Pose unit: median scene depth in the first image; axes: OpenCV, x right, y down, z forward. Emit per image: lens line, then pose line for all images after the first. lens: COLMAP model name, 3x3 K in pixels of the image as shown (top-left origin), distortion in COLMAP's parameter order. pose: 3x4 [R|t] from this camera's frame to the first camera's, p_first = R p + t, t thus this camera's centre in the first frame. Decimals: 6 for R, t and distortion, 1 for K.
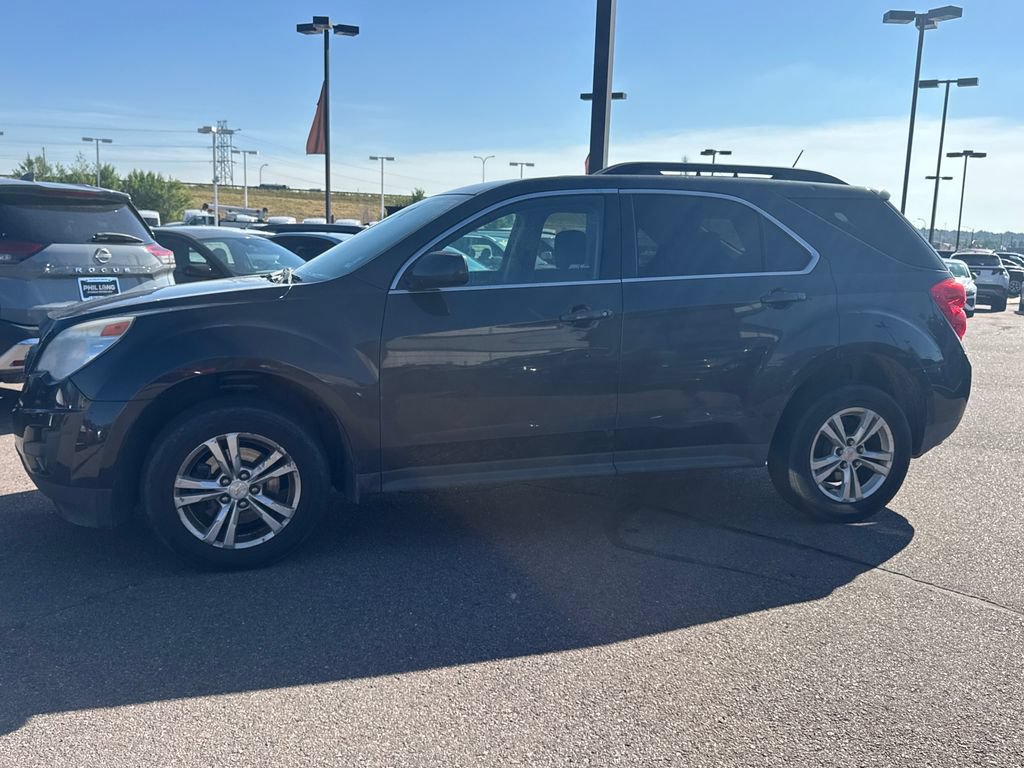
lens RADIAL K [[916.5, 0, 516.4], [0, 916.5, 386.3], [0, 0, 1]] dist [0.154506, -0.289404]
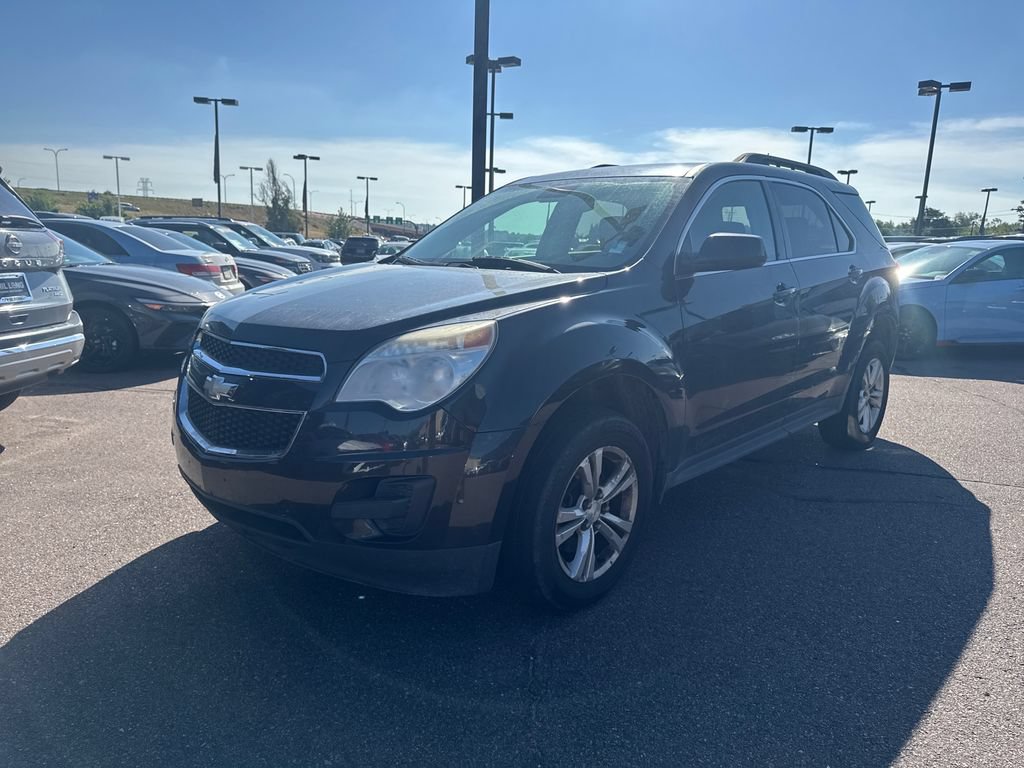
lens RADIAL K [[731.1, 0, 514.6], [0, 731.1, 378.8], [0, 0, 1]] dist [0.033166, -0.041117]
pose [[0.868154, -0.096711, 0.486780, -0.611213], [0.075930, 0.995165, 0.062296, -0.054043], [-0.490452, -0.017122, 0.871300, 0.395046]]
